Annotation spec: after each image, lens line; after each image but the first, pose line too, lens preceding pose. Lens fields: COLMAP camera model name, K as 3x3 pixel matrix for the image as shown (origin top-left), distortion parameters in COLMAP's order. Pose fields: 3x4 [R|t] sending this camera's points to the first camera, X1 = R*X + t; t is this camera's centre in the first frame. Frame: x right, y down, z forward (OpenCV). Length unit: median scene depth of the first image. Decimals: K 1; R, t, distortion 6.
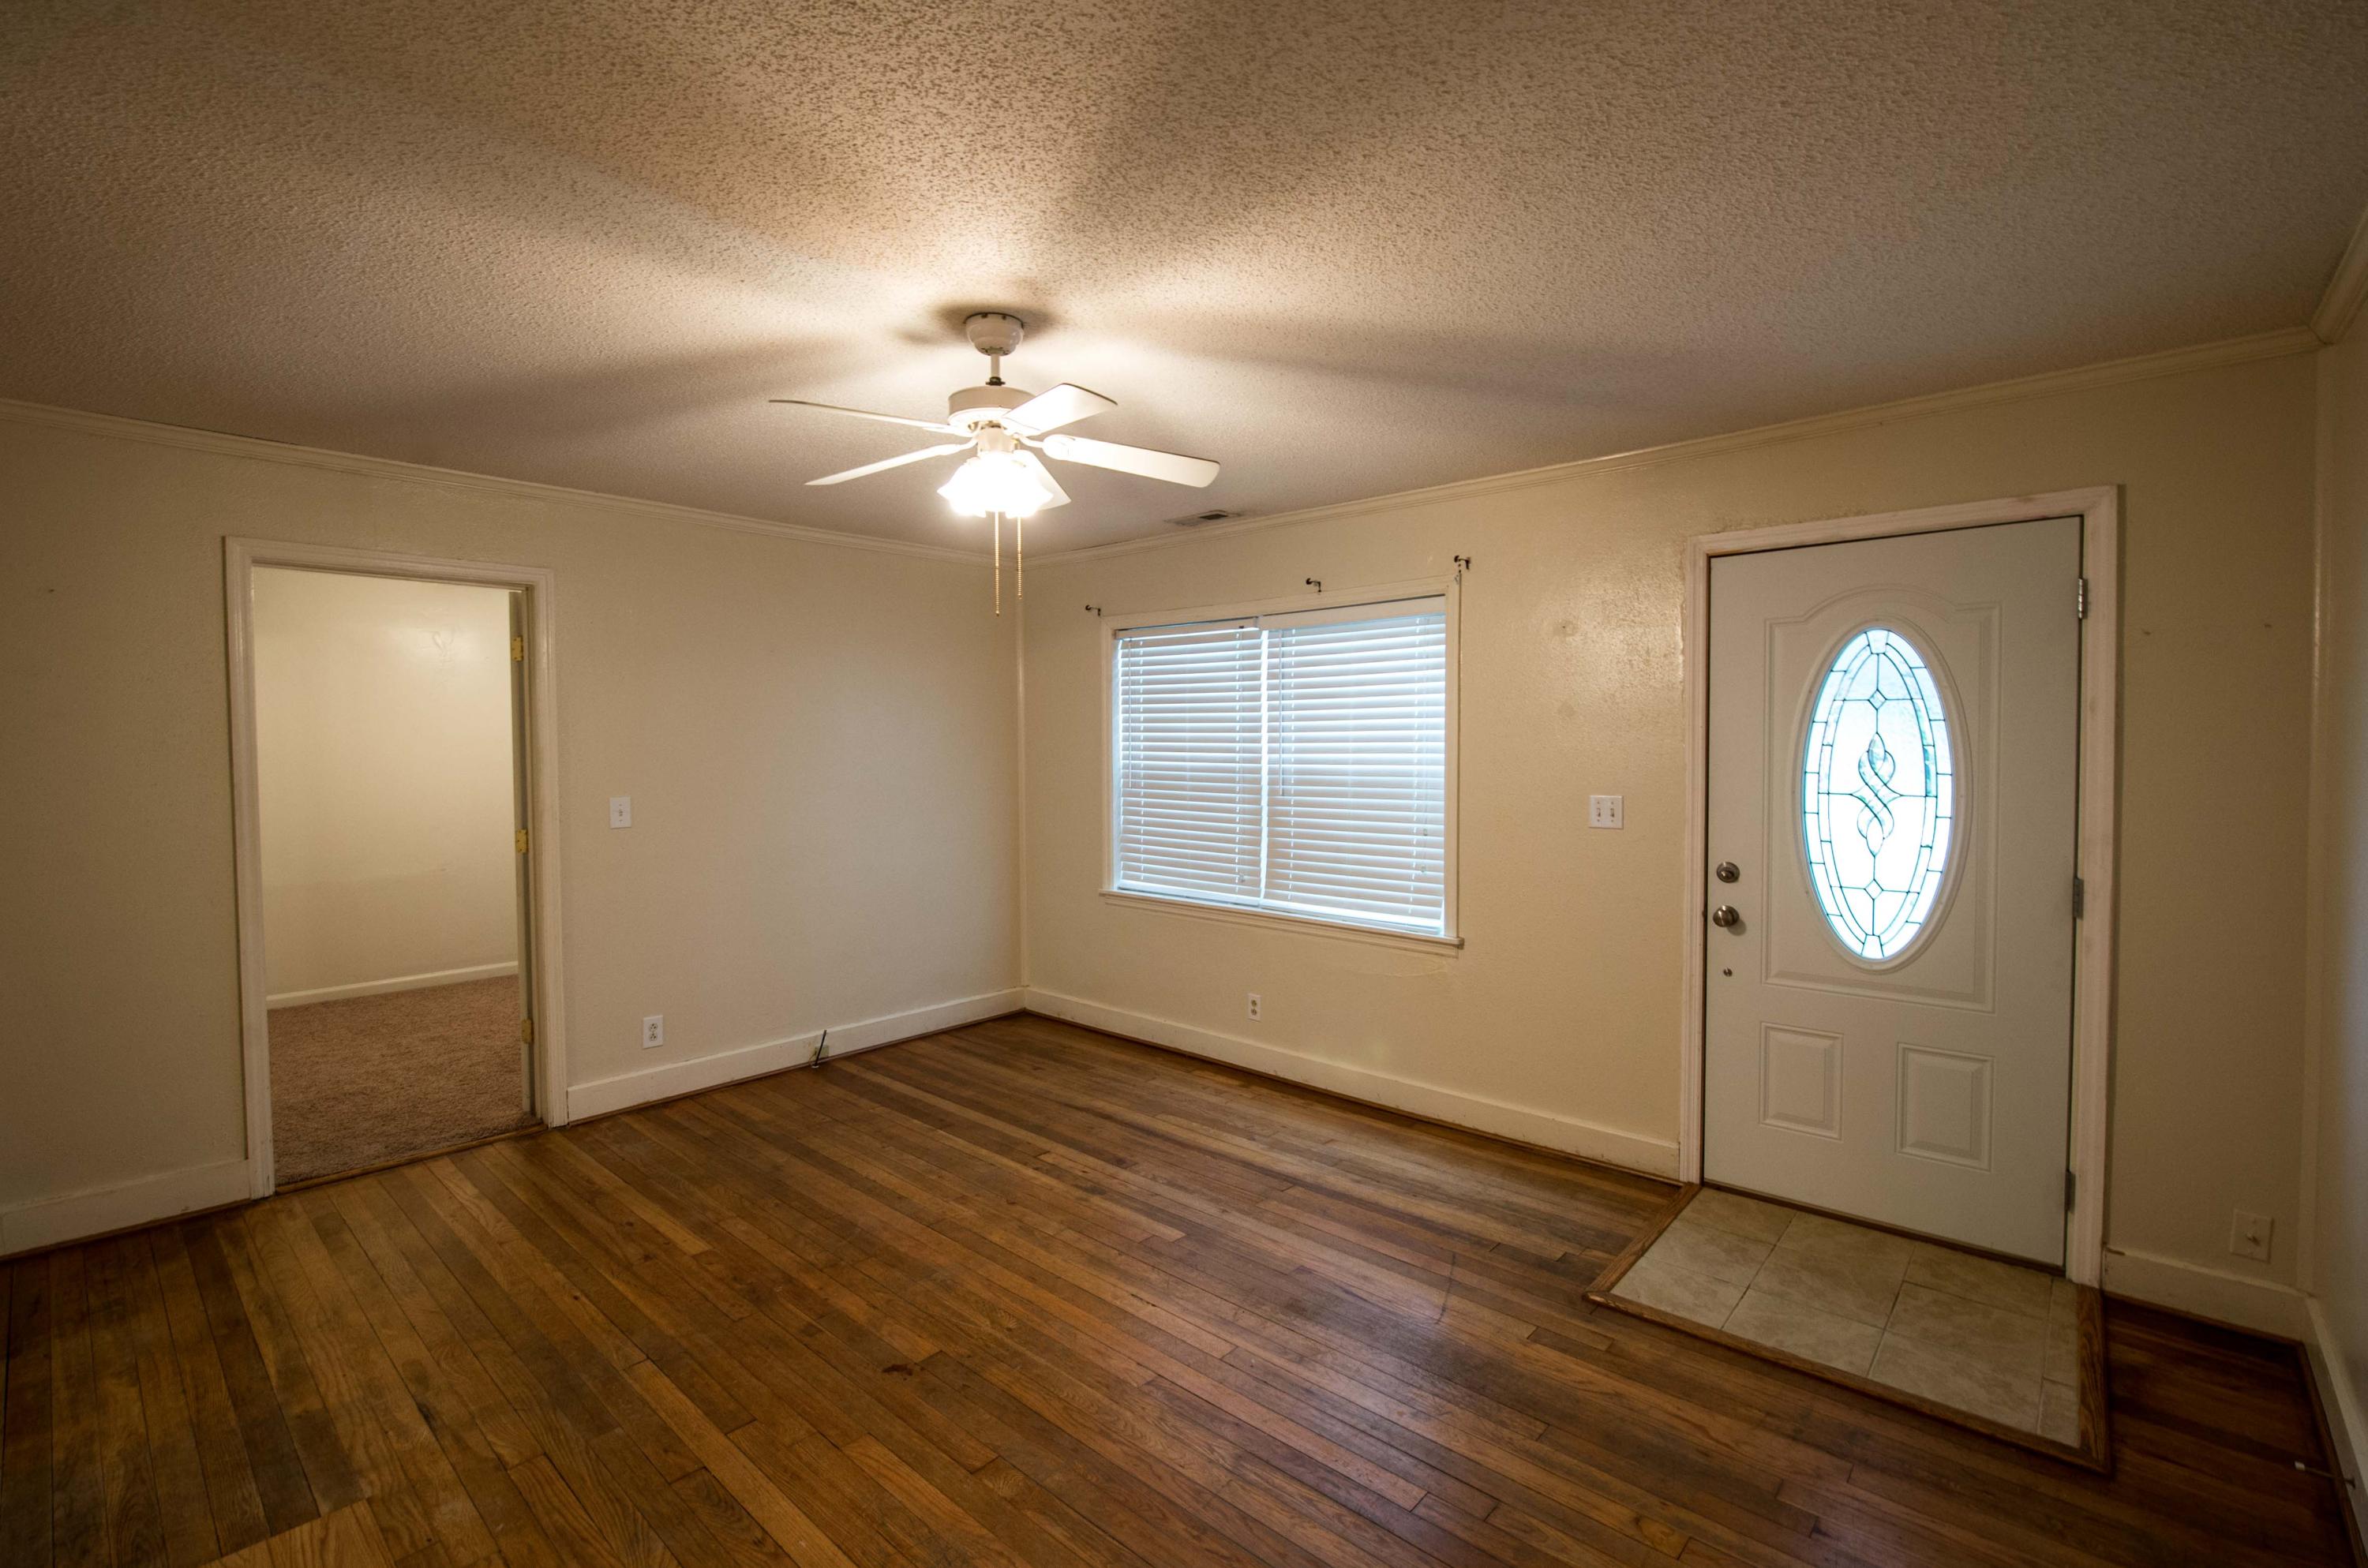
lens RADIAL K [[1045.2, 0, 1164.0], [0, 1045.2, 777.7], [0, 0, 1]] dist [-0.011630, -0.000445]
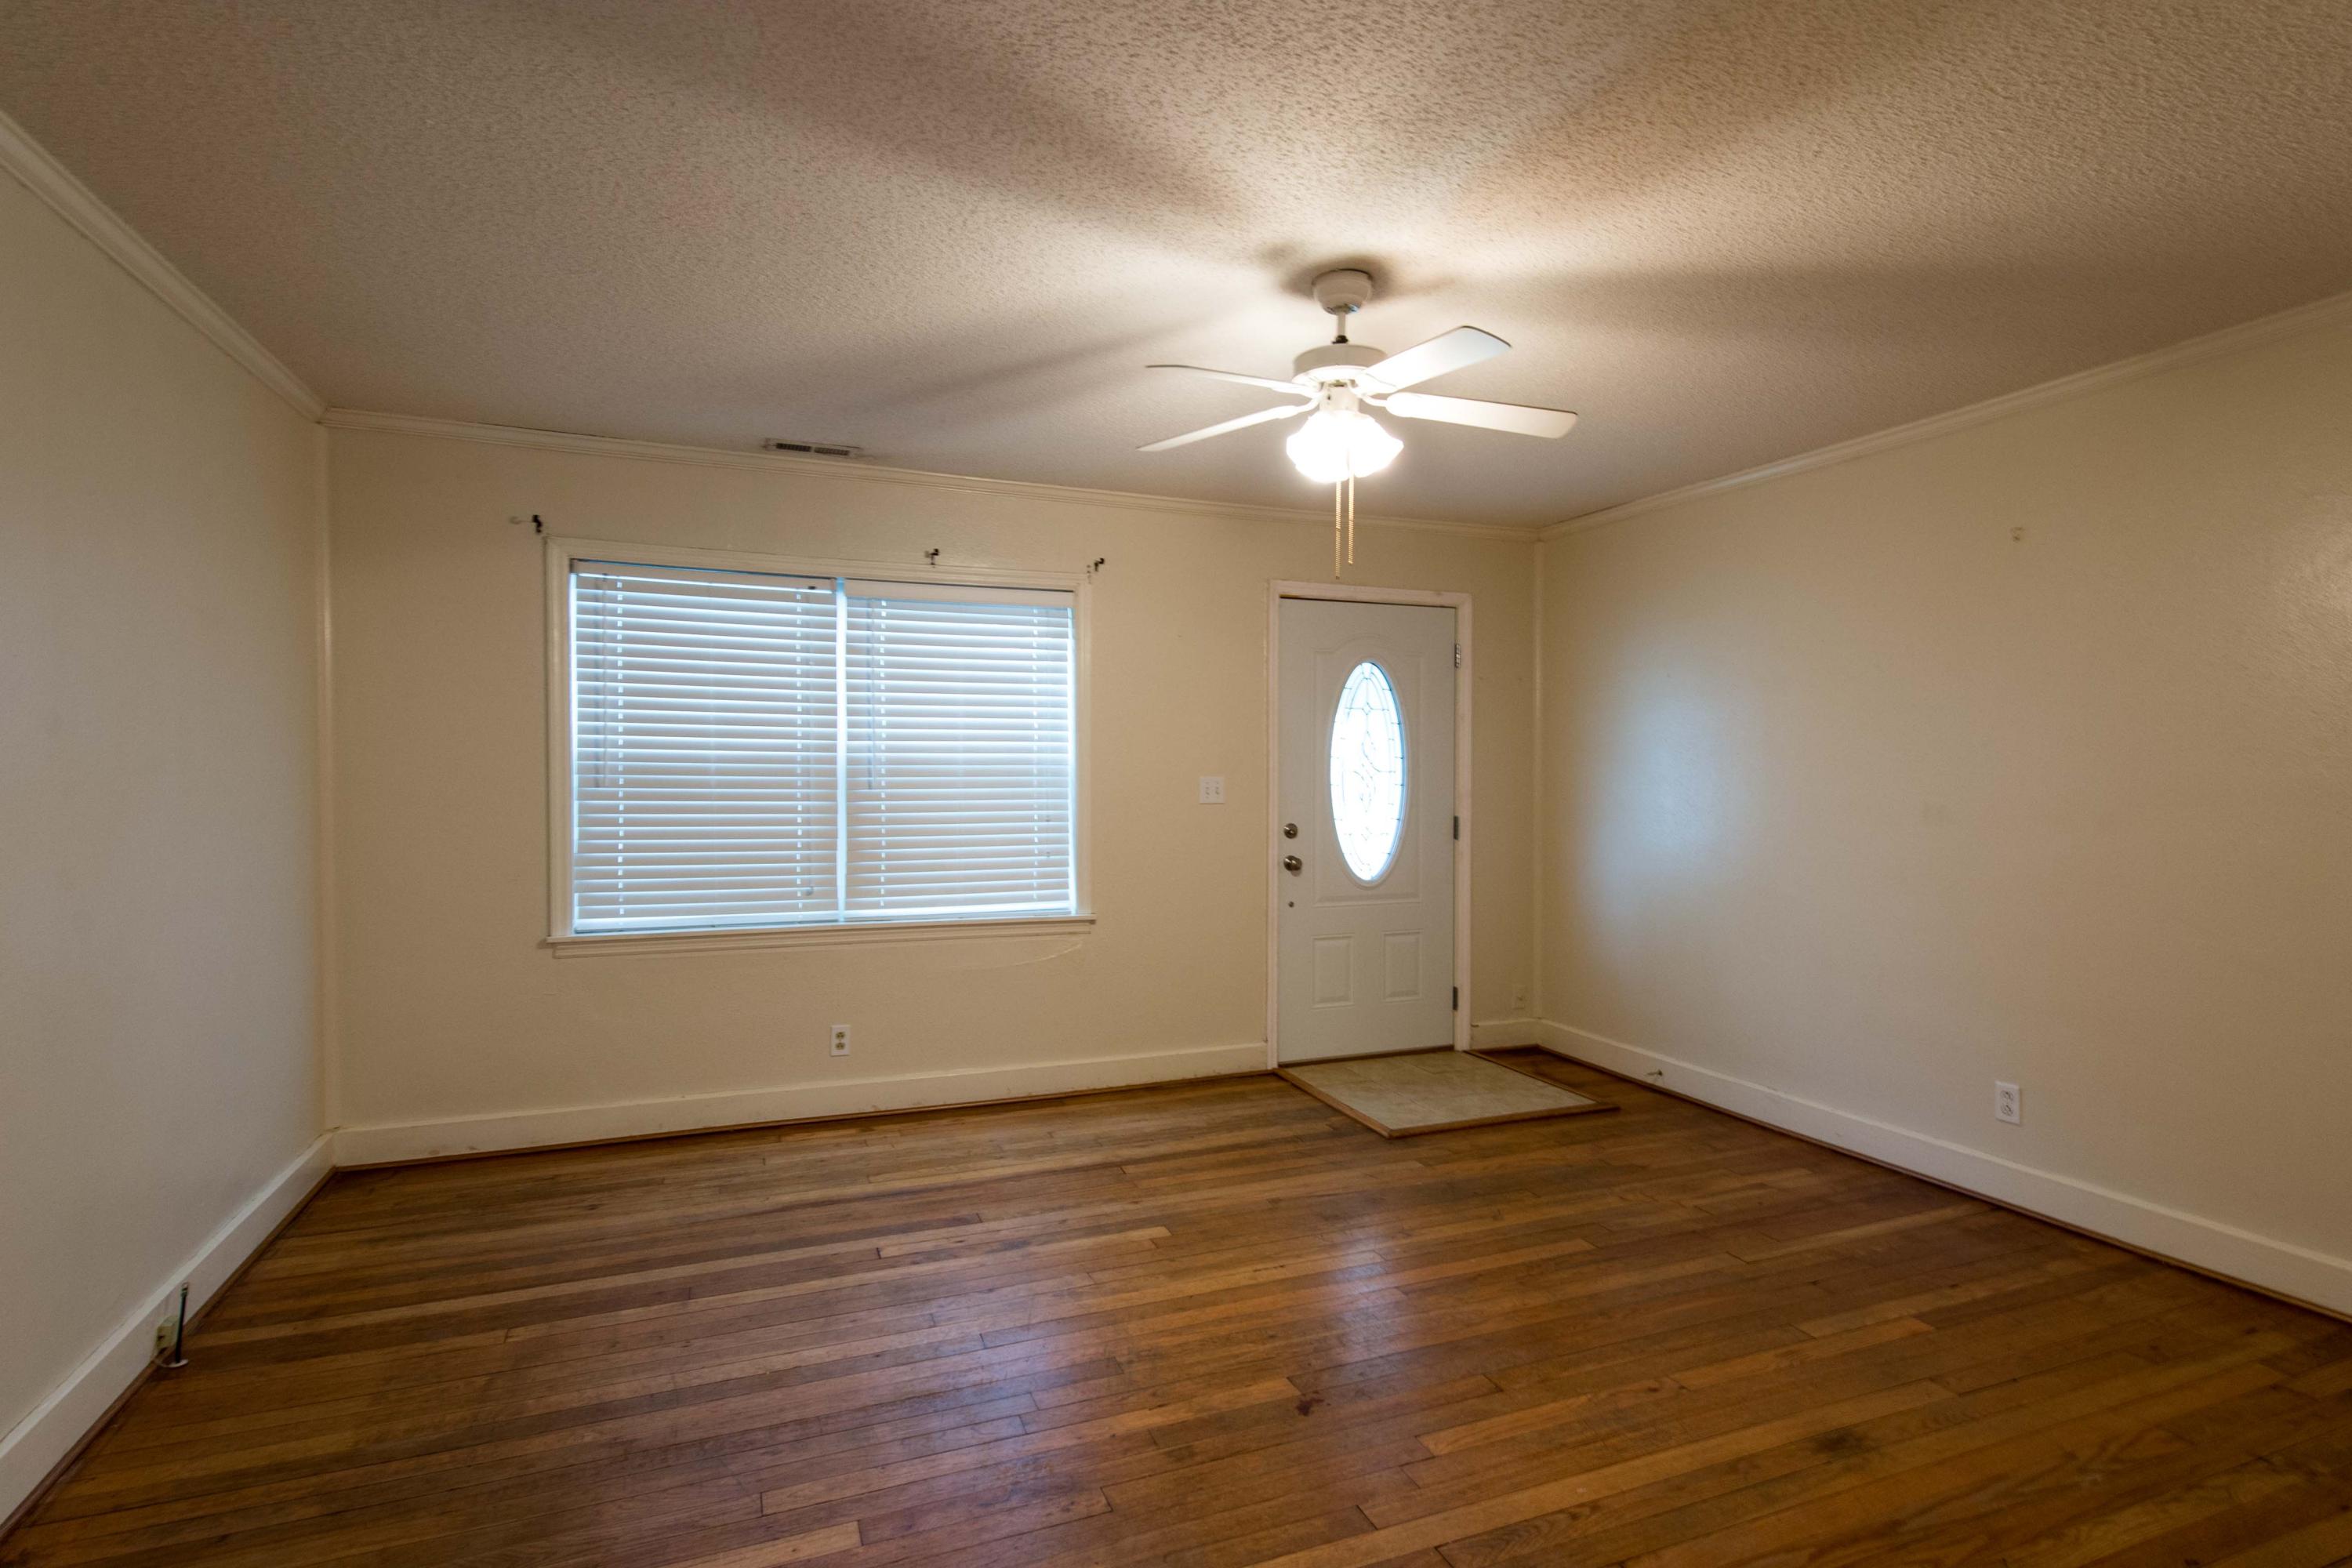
lens RADIAL K [[1143.9, 0, 1162.3], [0, 1143.9, 786.8], [0, 0, 1]] dist [0.027712, -0.013352]
pose [[0.439022, -0.013100, 0.898381, -0.706725], [0.022450, 0.999741, 0.003608, 0.019467], [-0.898196, 0.018585, 0.439203, 0.397868]]
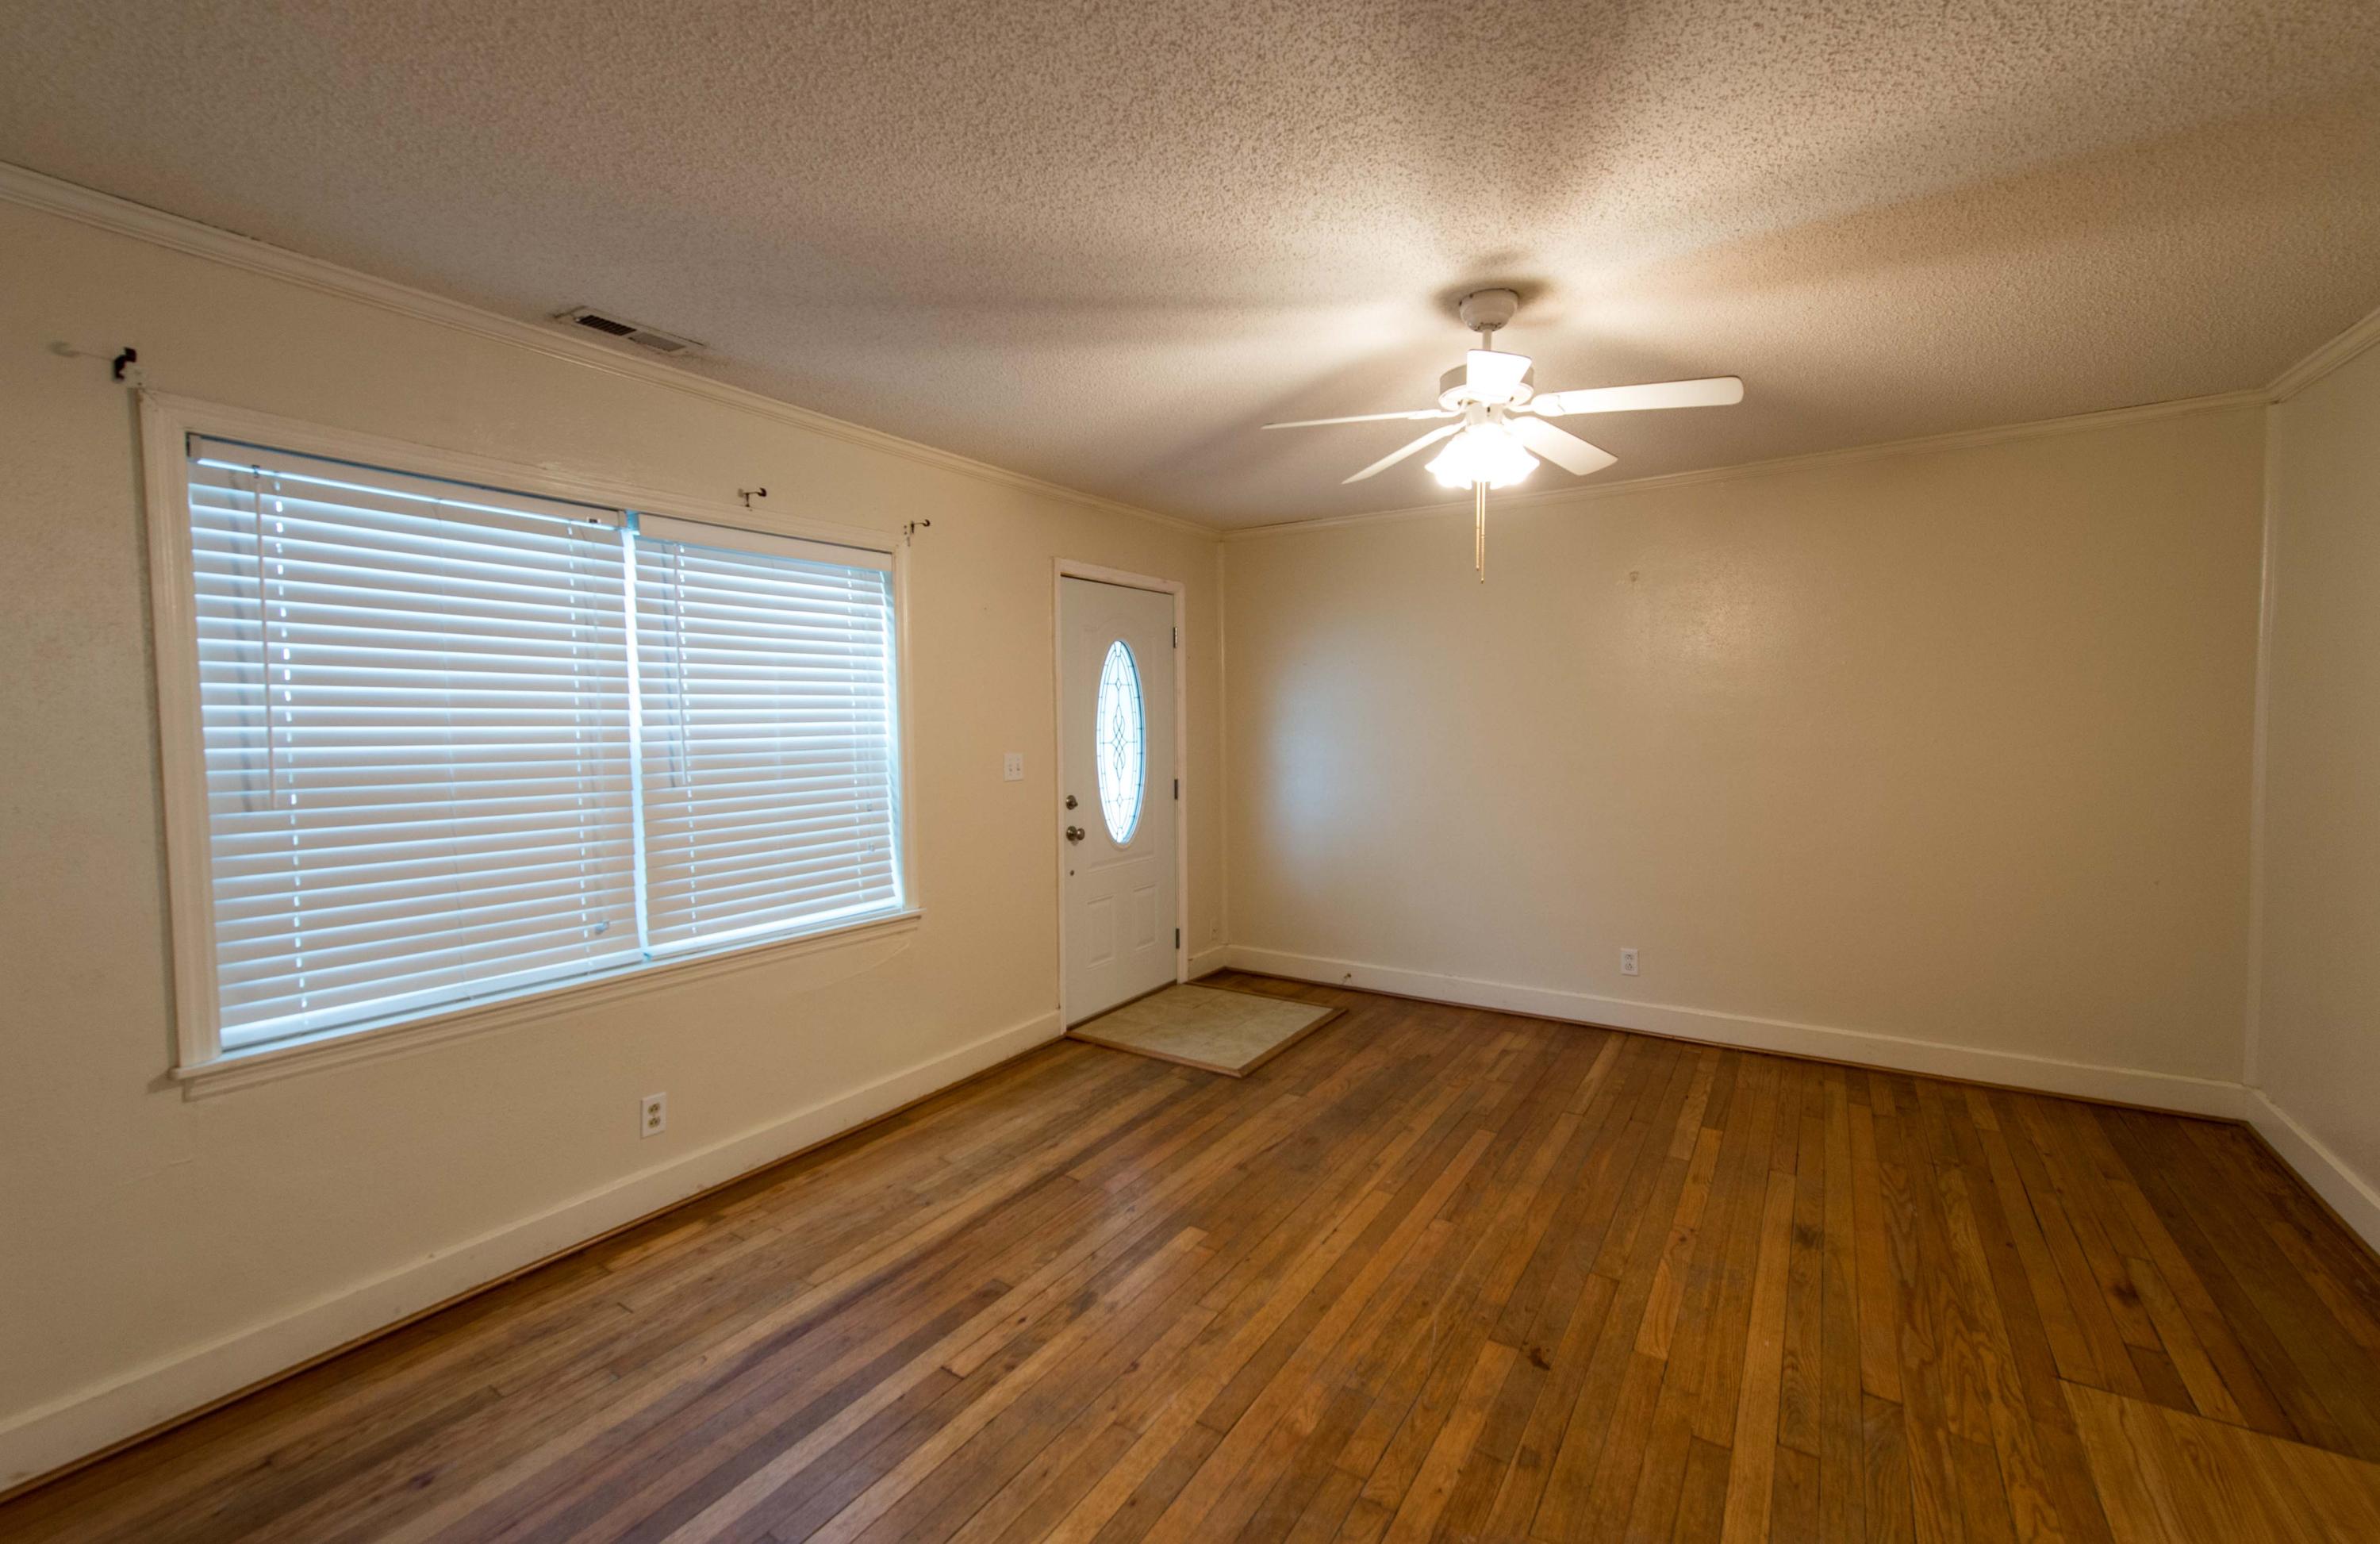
lens RADIAL K [[978.2, 0, 1187.9], [0, 978.2, 759.4], [0, 0, 1]] dist [0.020699, -0.006057]
pose [[-0.169976, -0.043483, 0.984488, -0.634731], [0.036958, 0.998042, 0.050463, -0.022662], [-0.984755, 0.044963, -0.168036, 0.858425]]
